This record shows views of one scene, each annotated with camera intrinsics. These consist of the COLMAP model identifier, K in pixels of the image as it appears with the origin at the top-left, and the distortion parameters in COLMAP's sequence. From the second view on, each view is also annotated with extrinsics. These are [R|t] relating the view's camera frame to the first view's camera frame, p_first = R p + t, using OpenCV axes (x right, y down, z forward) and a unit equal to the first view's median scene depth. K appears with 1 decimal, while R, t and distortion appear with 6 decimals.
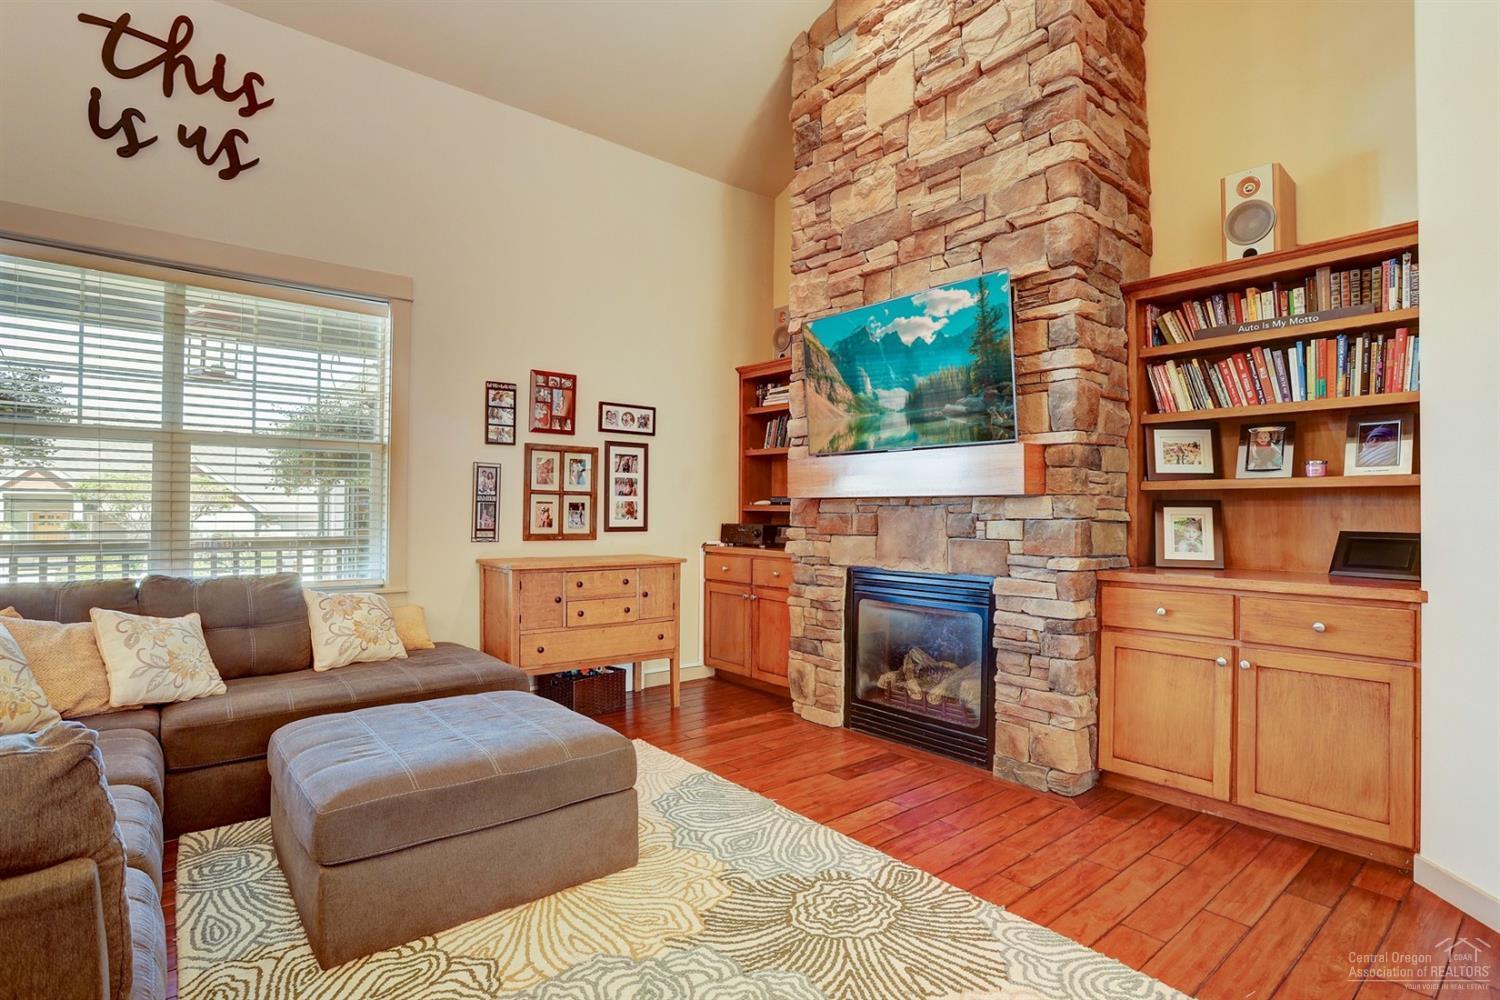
lens RADIAL K [[731.2, 0, 765.1], [0, 731.2, 504.4], [0, 0, 1]] dist [-0.088511, 0.035156]
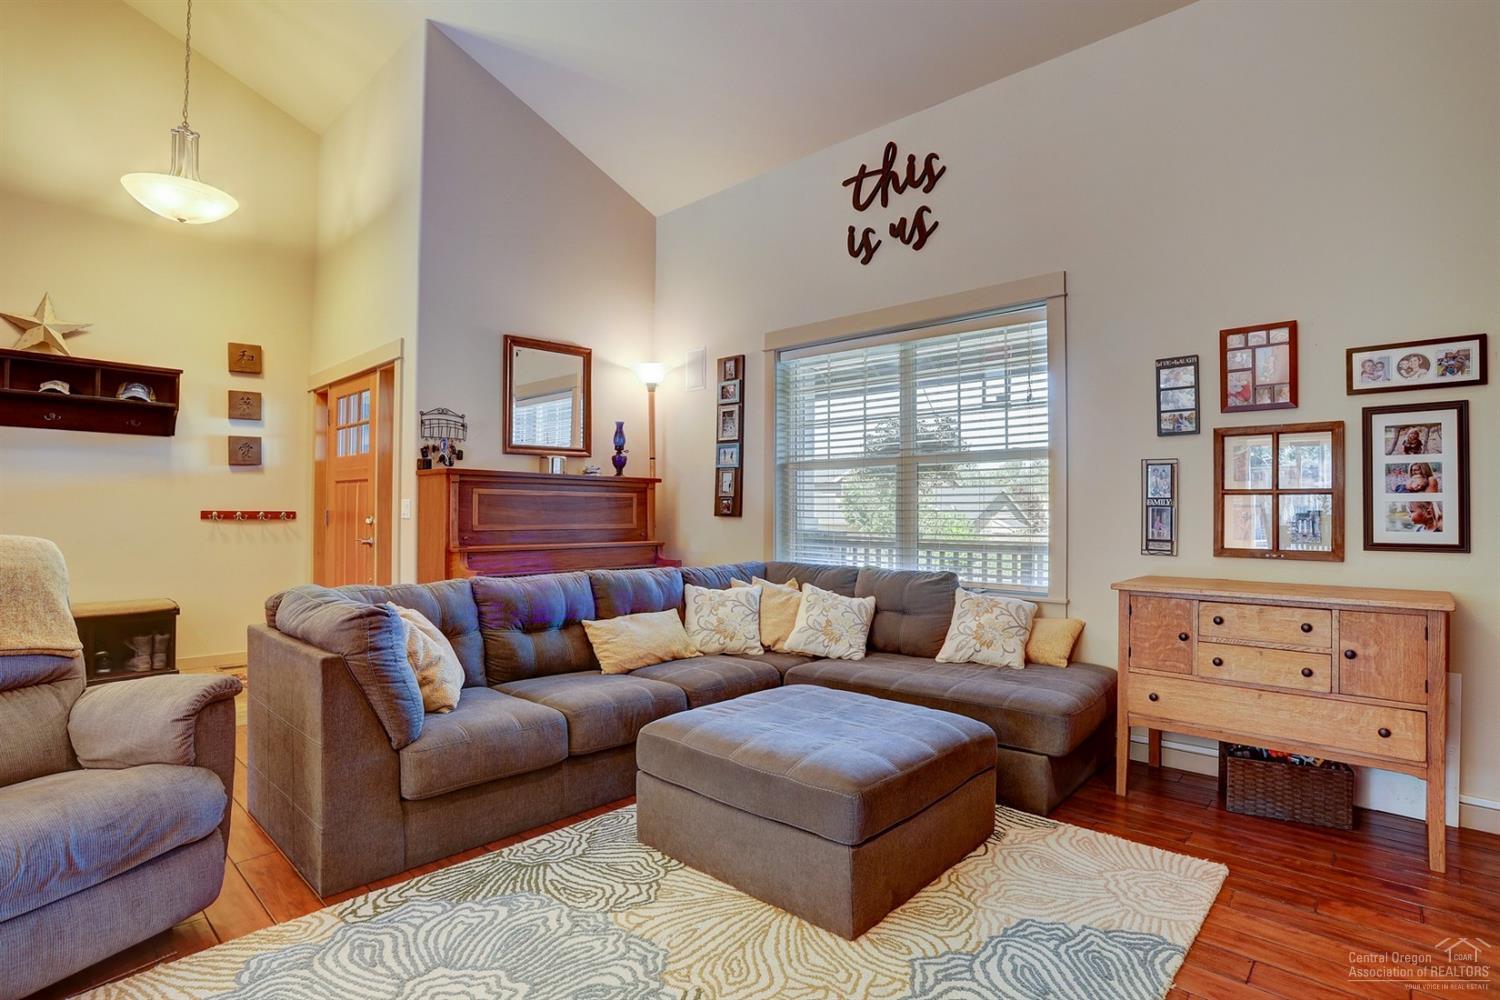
lens RADIAL K [[731.2, 0, 765.1], [0, 731.2, 504.4], [0, 0, 1]] dist [-0.088511, 0.035156]
pose [[0.128783, -0.020656, -0.991458, 0.357793], [0.005201, 0.999783, -0.020154, 0.007927], [0.991659, -0.002561, 0.128862, 0.448832]]
